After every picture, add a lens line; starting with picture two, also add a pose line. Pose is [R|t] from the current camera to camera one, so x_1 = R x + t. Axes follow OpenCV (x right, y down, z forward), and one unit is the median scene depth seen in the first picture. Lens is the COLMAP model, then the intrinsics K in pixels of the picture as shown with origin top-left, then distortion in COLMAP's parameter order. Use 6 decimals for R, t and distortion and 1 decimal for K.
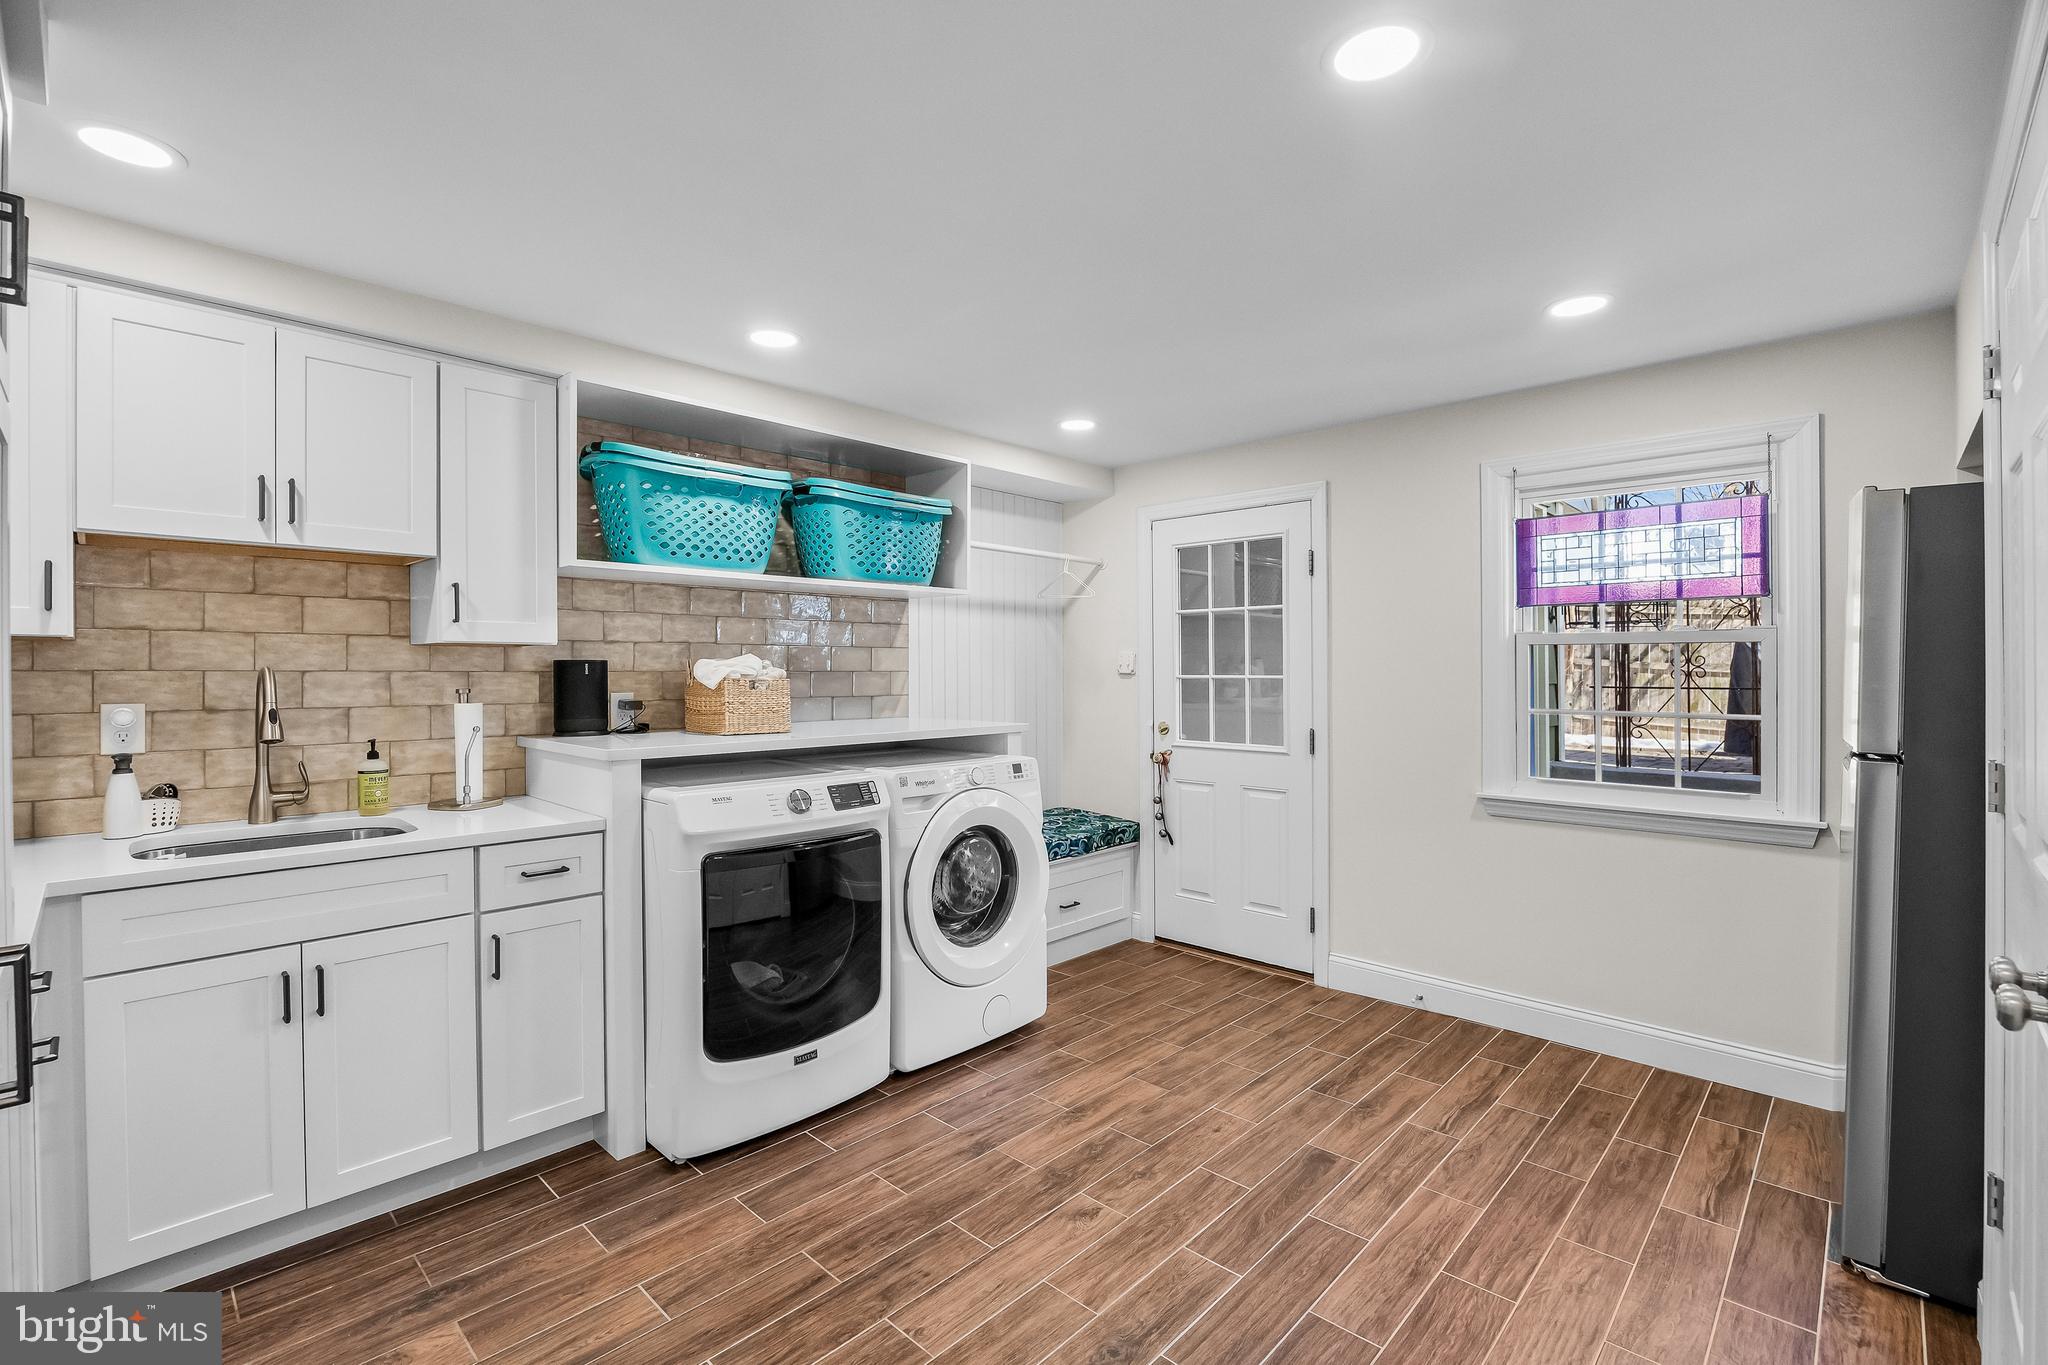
lens RADIAL K [[920.2, 0, 1037.1], [0, 920.2, 689.1], [0, 0, 1]] dist [-0.010538, 0.001185]
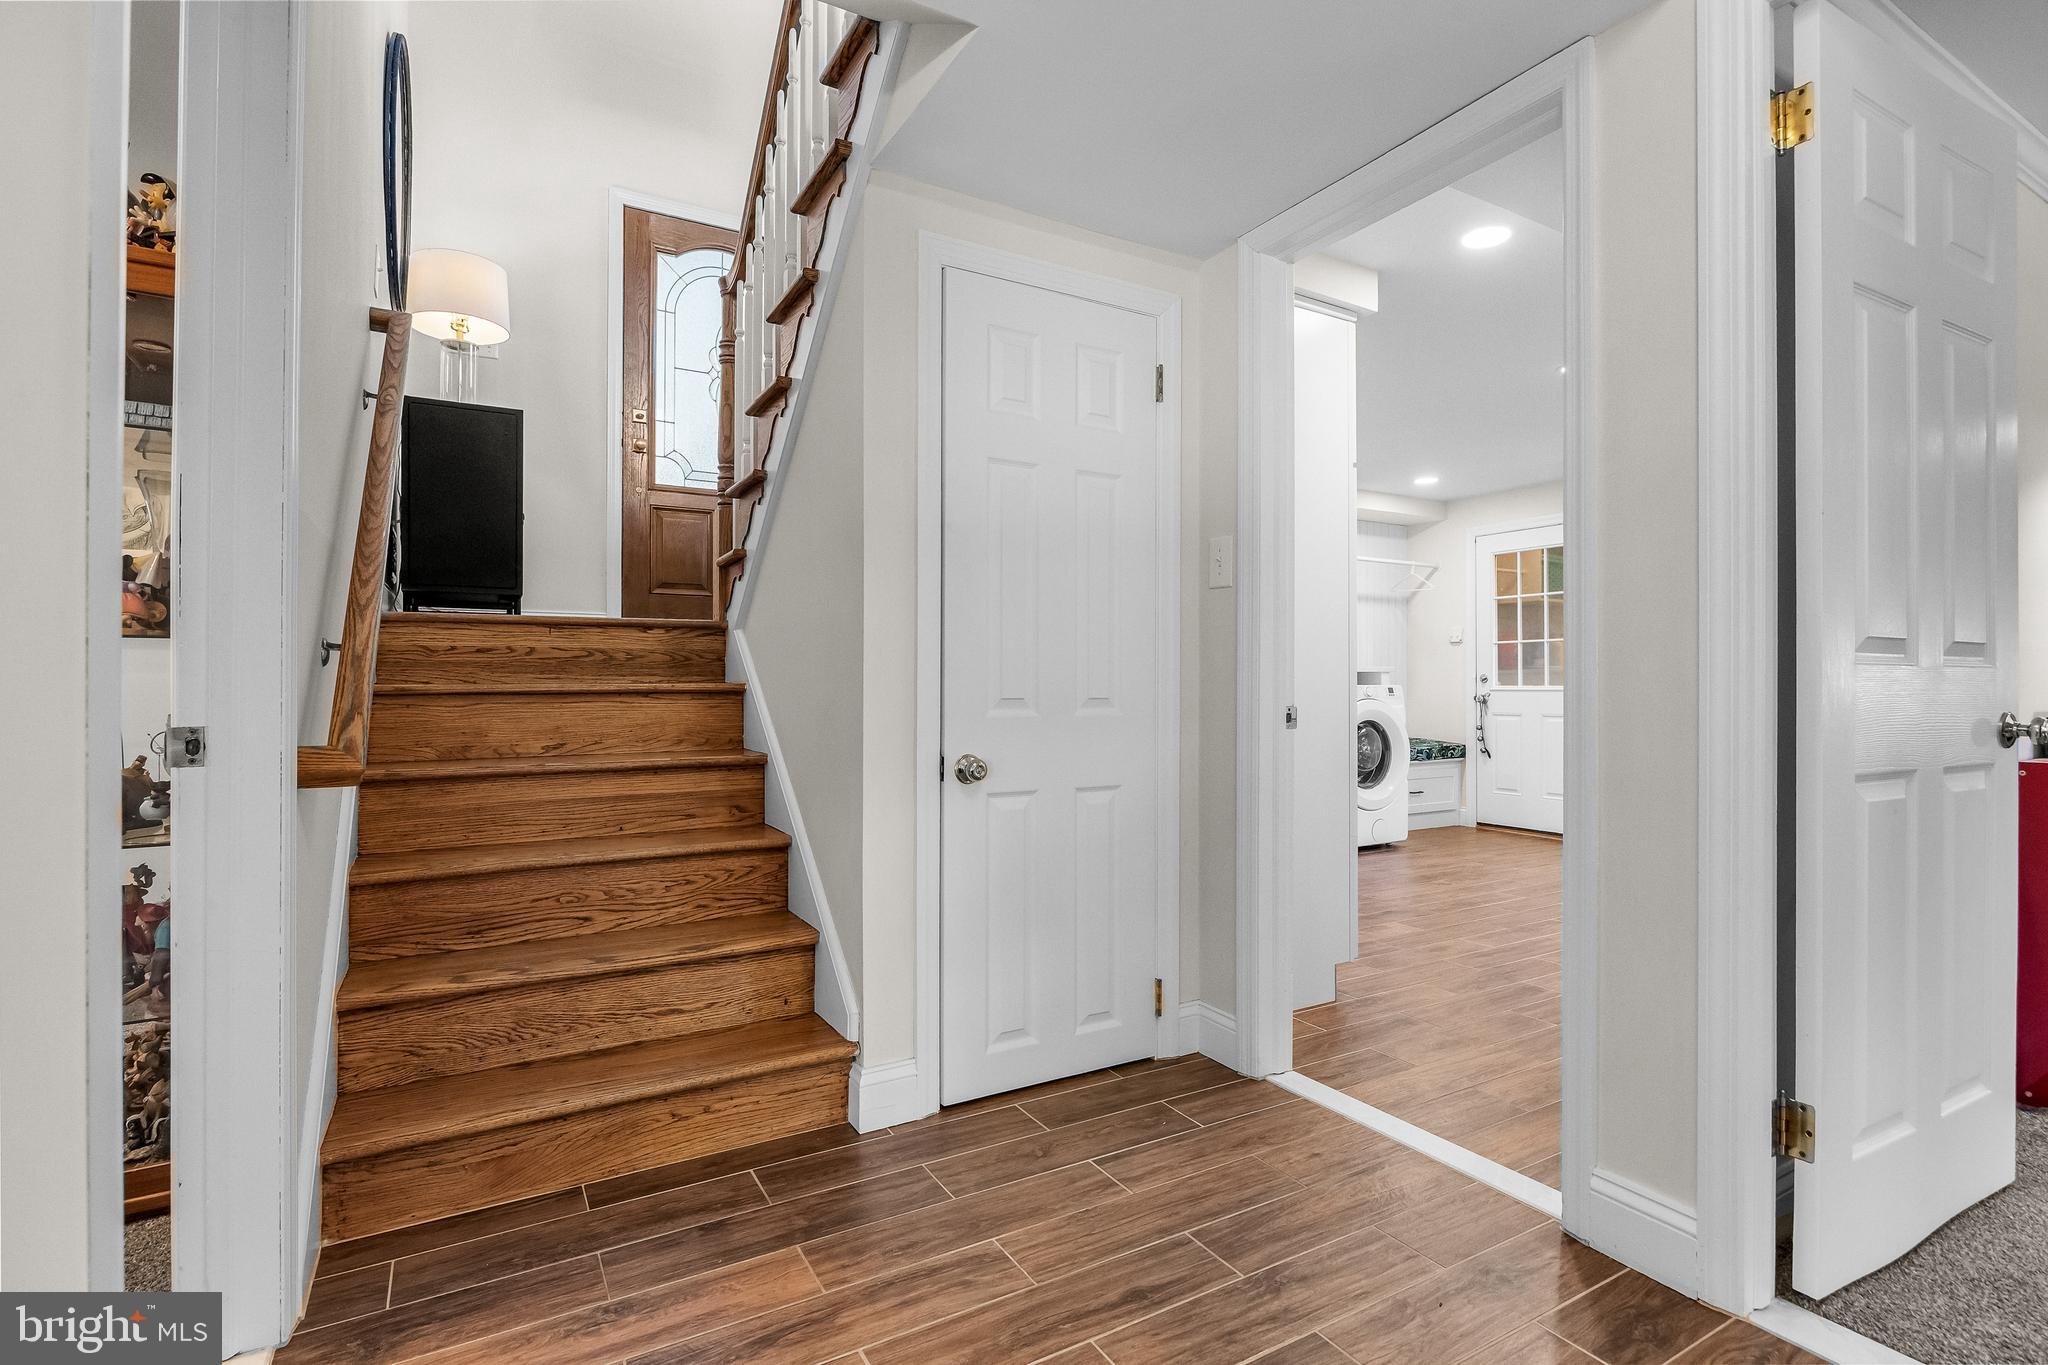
lens RADIAL K [[984.9, 0, 1031.5], [0, 984.9, 696.4], [0, 0, 1]] dist [-0.003820, -0.000656]
pose [[0.960403, 0.006016, -0.278550, -0.149984], [-0.009876, 0.999874, -0.012454, 0.125719], [0.278439, 0.014712, 0.960341, -0.894889]]
